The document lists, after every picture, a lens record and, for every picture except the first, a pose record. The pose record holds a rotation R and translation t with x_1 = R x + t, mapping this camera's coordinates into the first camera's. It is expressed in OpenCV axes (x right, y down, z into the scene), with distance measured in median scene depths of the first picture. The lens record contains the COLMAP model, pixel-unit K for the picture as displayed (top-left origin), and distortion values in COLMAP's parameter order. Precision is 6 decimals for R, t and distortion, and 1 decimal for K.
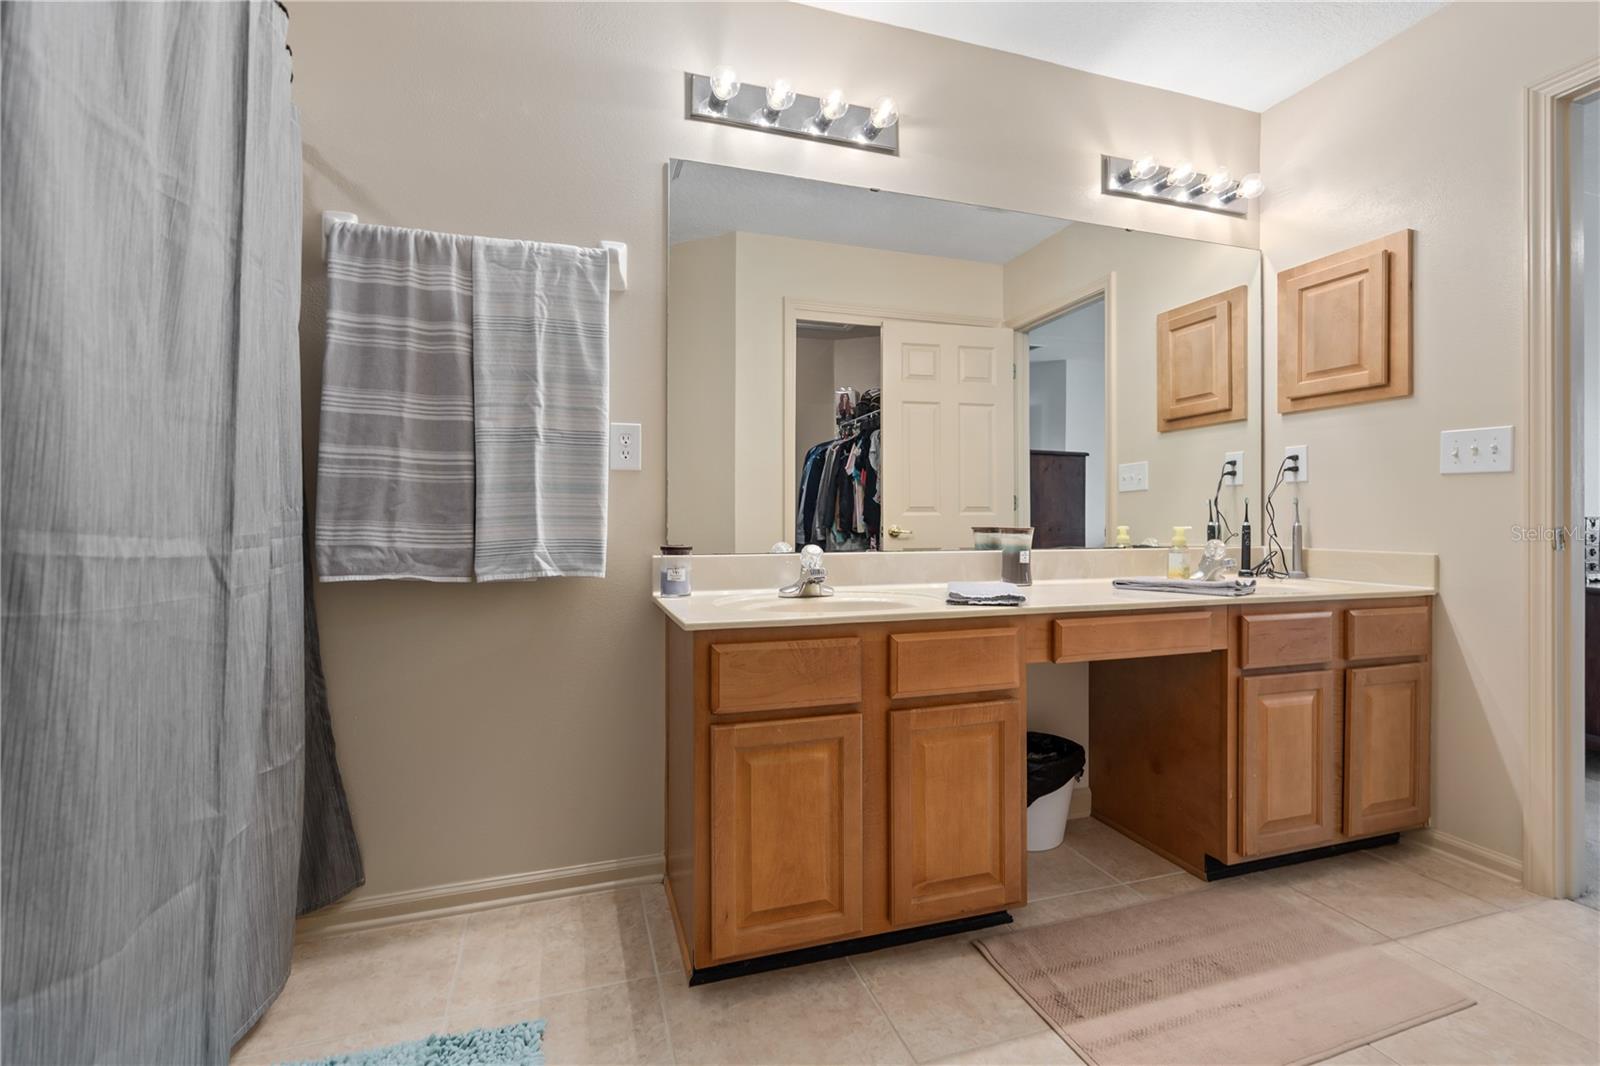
lens RADIAL K [[732.7, 0, 804.6], [0, 732.7, 517.0], [0, 0, 1]] dist [0.000152, 0.000029]
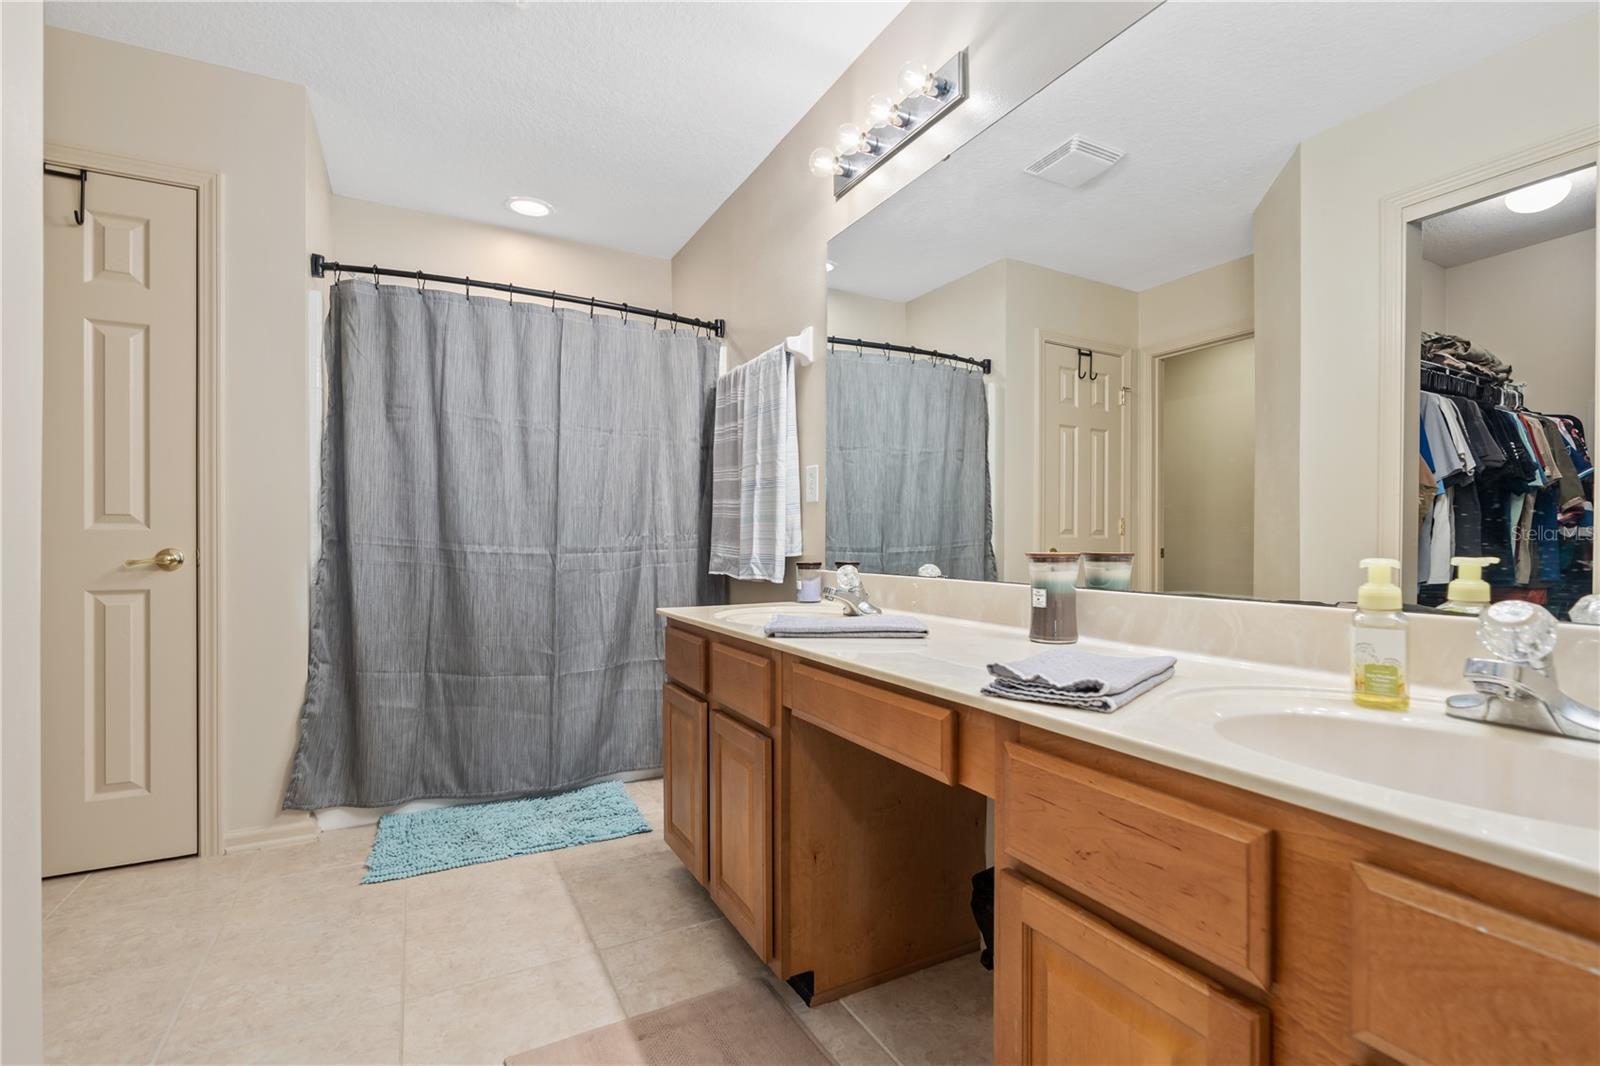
lens RADIAL K [[732.7, 0, 801.9], [0, 732.7, 544.2], [0, 0, 1]] dist [0.000152, 0.000029]
pose [[0.167152, 0.005444, -0.985916, 1.173851], [0.003639, 0.999975, 0.006139, 0.002352], [0.985924, -0.004614, 0.167128, 0.884061]]
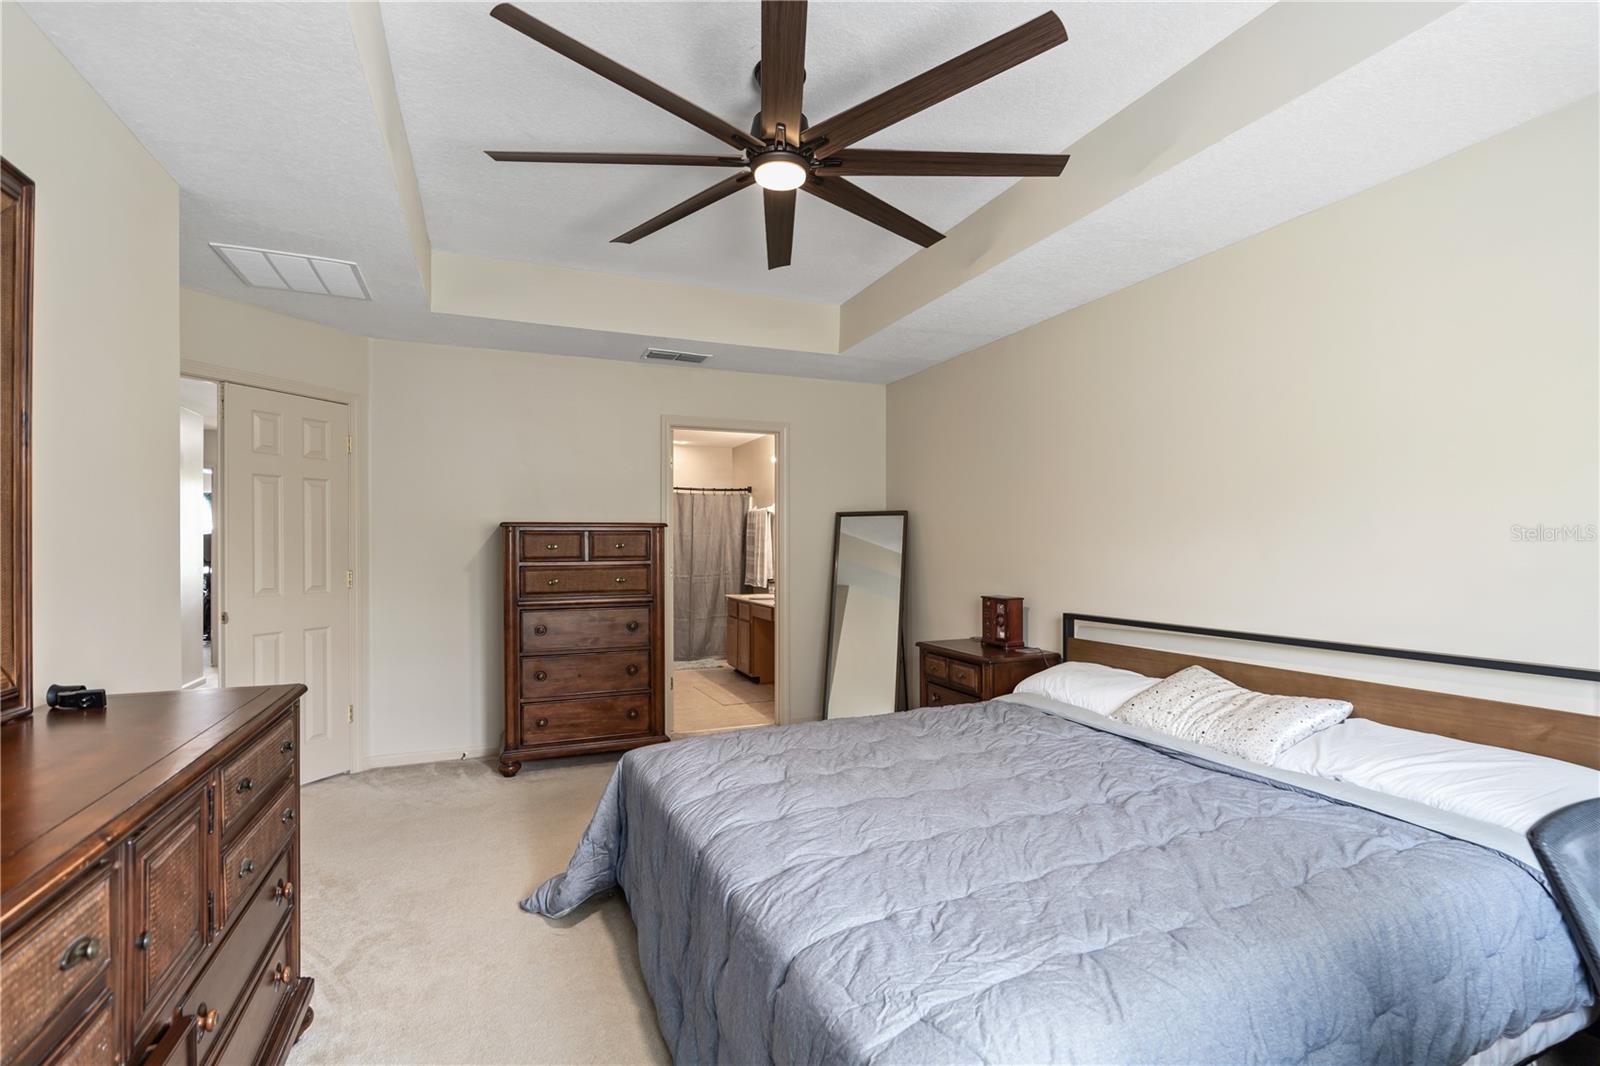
lens RADIAL K [[732.7, 0, 802.7], [0, 732.7, 537.4], [0, 0, 1]] dist [0.000152, 0.000029]
pose [[0.068532, -0.000225, -0.997649, 4.279426], [0.006010, 0.999982, 0.000188, -0.222910], [0.997631, -0.006008, 0.068532, 1.012574]]
